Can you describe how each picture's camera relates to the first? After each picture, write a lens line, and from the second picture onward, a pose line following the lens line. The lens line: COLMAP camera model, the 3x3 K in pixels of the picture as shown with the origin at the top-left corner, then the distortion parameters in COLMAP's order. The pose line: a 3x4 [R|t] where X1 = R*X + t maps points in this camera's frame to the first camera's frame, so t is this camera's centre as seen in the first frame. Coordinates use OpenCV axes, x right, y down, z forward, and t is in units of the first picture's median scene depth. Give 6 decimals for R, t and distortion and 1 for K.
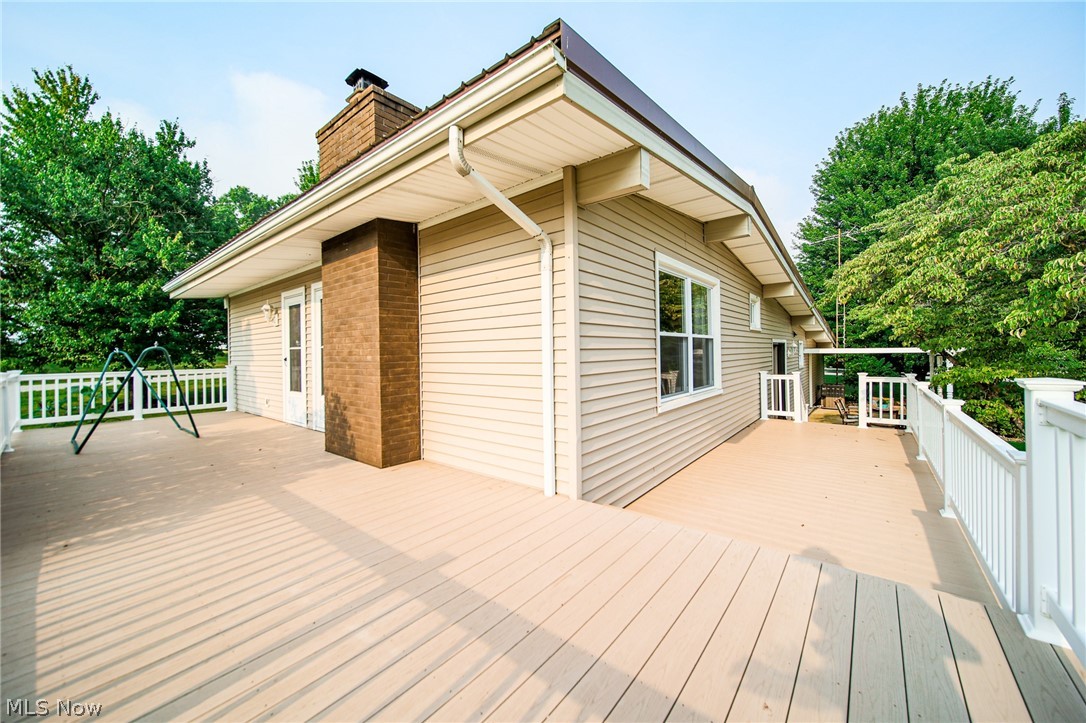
lens RADIAL K [[402.7, 0, 552.6], [0, 402.7, 354.5], [0, 0, 1]] dist [-0.003081, -0.000316]
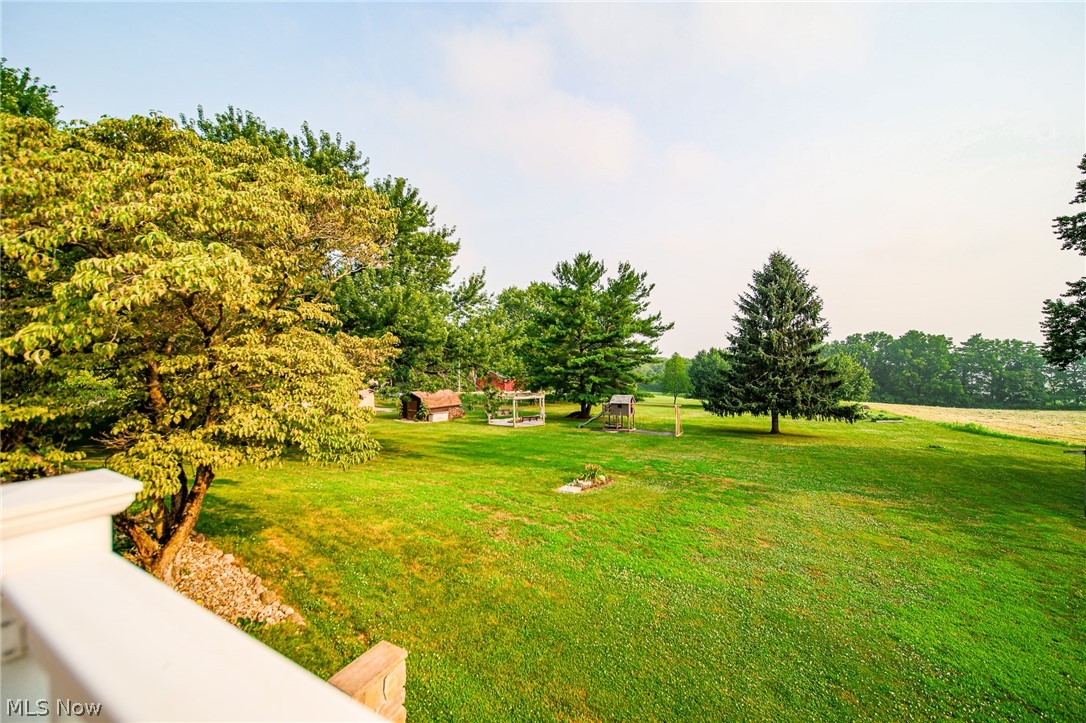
lens RADIAL K [[407.0, 0, 546.4], [0, 407.0, 365.8], [0, 0, 1]] dist [-0.000609, -0.000980]
pose [[-0.162674, 0.021161, 0.986453, 0.355035], [0.021122, 0.999616, -0.017960, -0.007290], [-0.986454, 0.017914, -0.163058, 0.272014]]
